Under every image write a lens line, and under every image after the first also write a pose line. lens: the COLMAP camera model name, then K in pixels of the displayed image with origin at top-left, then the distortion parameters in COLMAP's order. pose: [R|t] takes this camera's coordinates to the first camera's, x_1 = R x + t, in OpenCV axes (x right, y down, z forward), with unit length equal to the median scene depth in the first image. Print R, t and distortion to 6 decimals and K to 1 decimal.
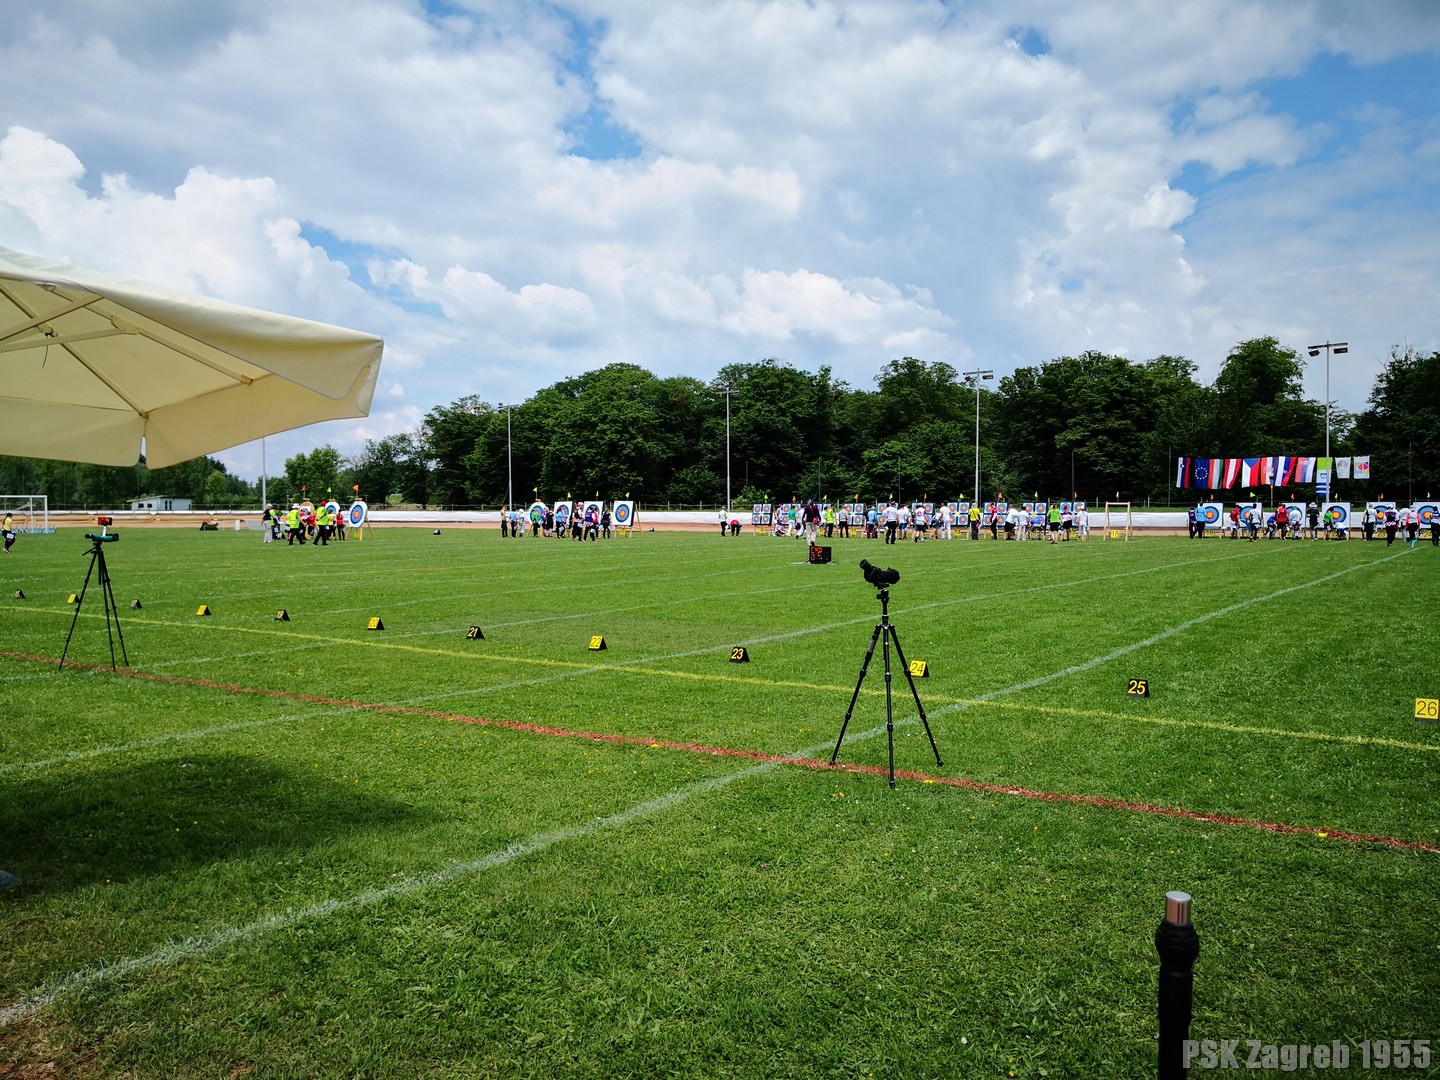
lens RADIAL K [[1177.4, 0, 715.3], [0, 1177.4, 519.6], [0, 0, 1]] dist [0.029858, -0.063078]
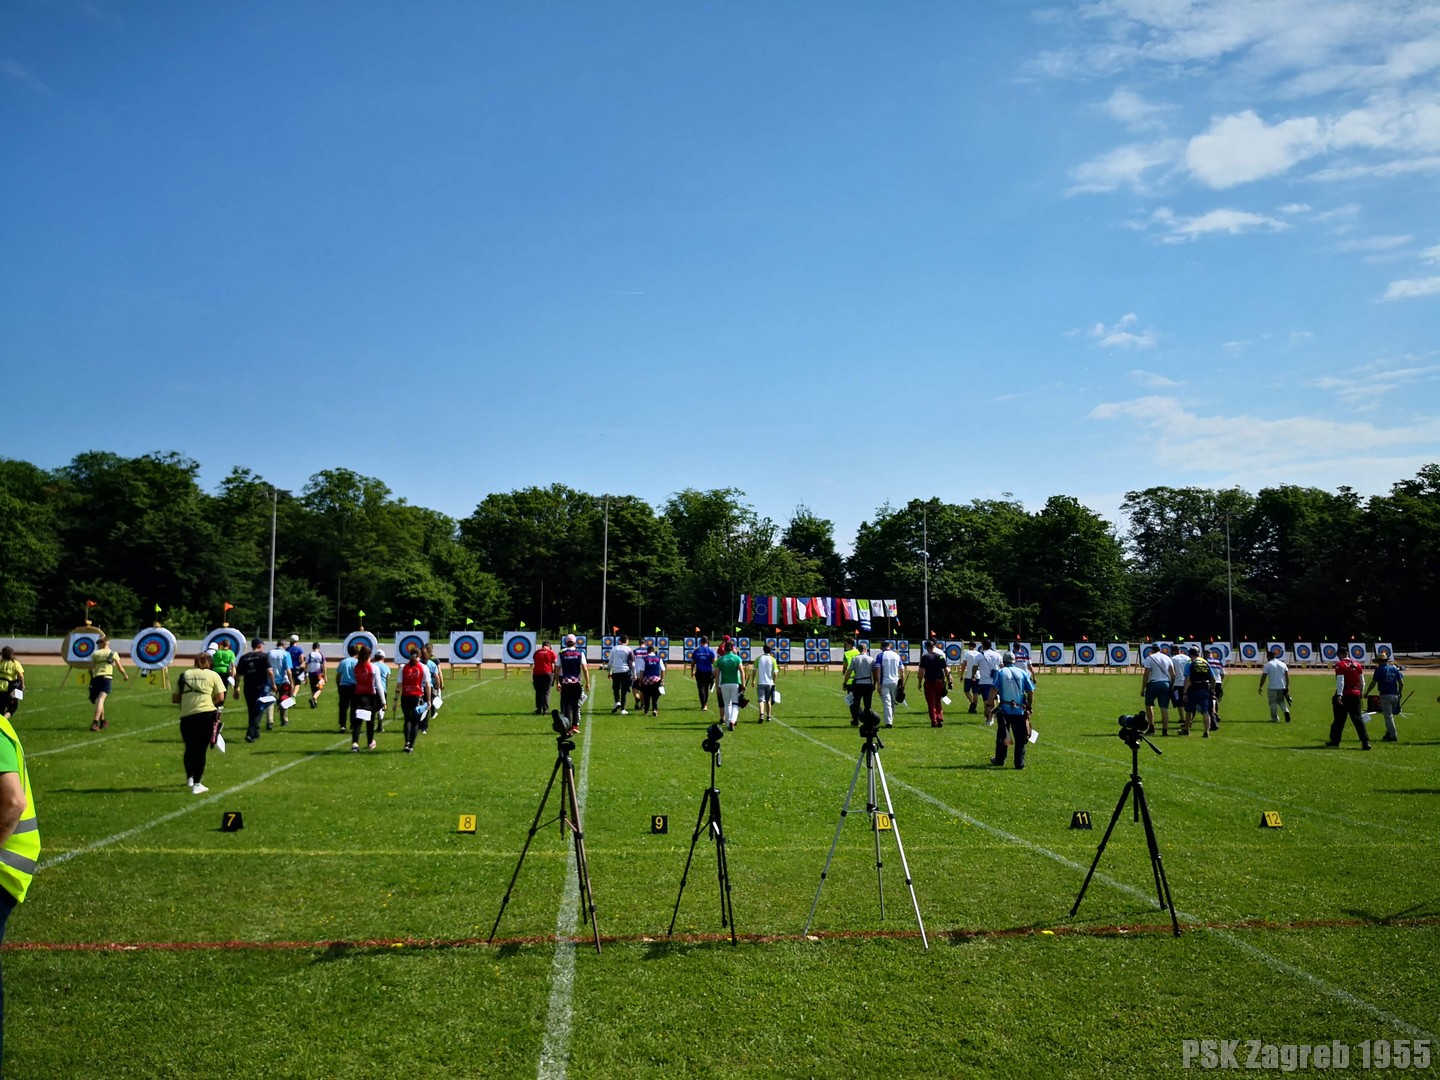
lens RADIAL K [[1177.4, 0, 711.2], [0, 1177.4, 529.4], [0, 0, 1]] dist [0.029858, -0.063078]
pose [[0.750929, 0.073707, 0.656257, -0.278049], [-0.007327, 0.994621, -0.103325, -0.001147], [-0.660343, 0.072781, 0.747429, 0.190838]]
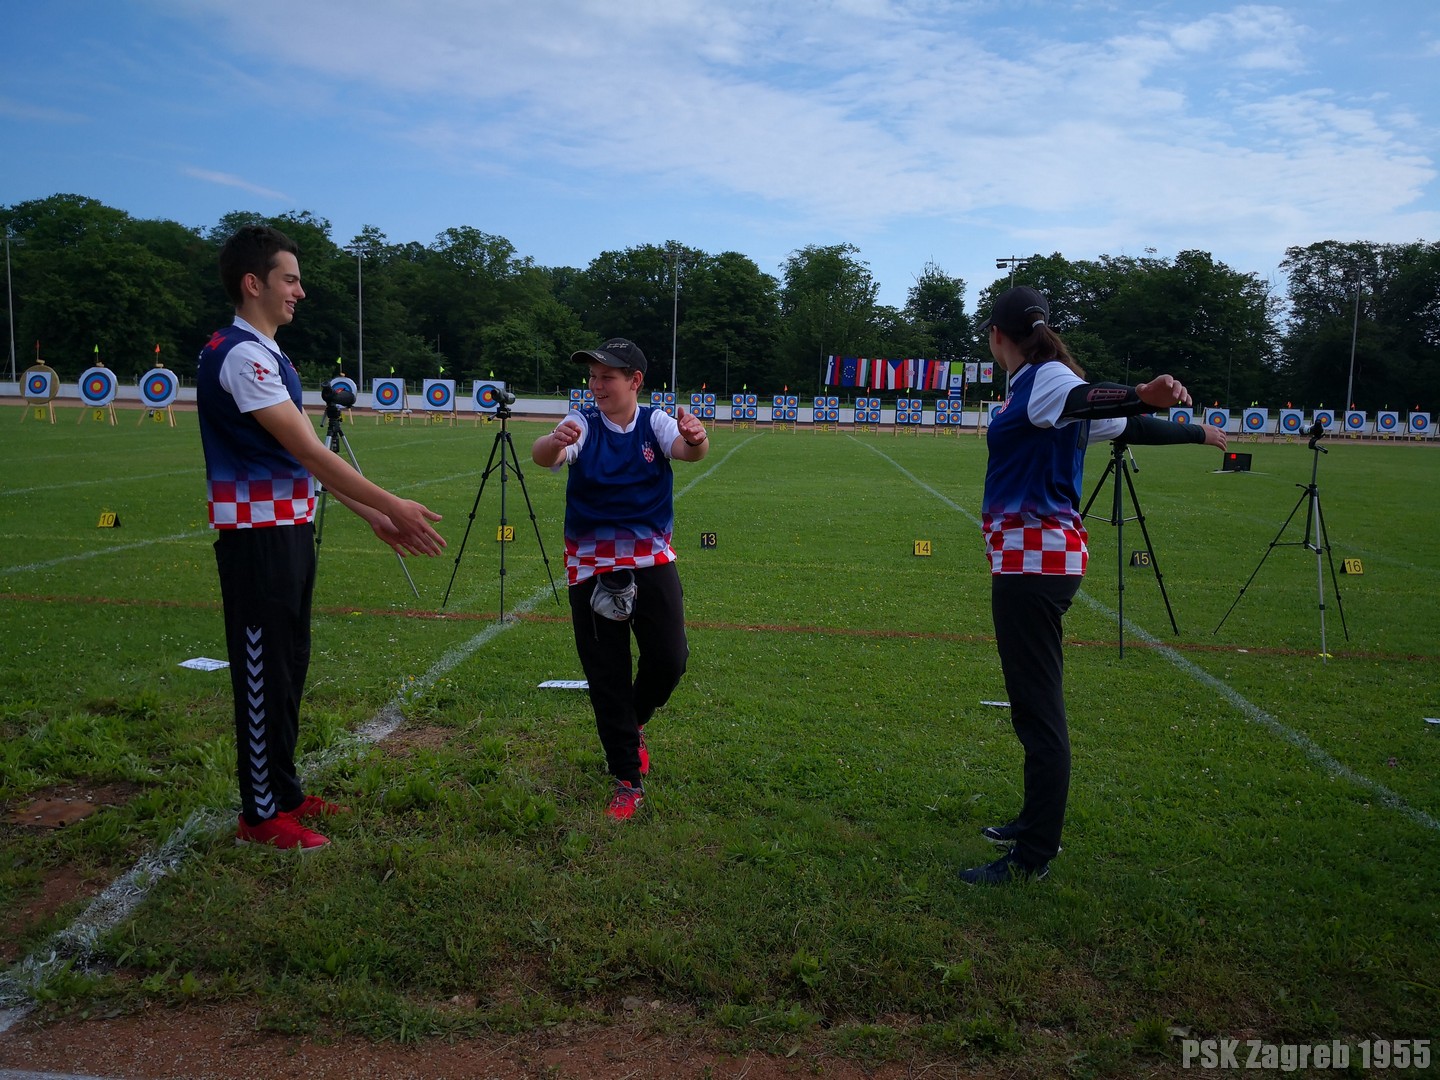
lens RADIAL K [[1177.4, 0, 713.3], [0, 1177.4, 554.4], [0, 0, 1]] dist [0.029858, -0.063078]
pose [[0.850887, -0.039836, 0.523837, -0.210874], [-0.026464, 0.992605, 0.118471, 0.001028], [-0.524682, -0.114668, 0.843540, 0.133194]]
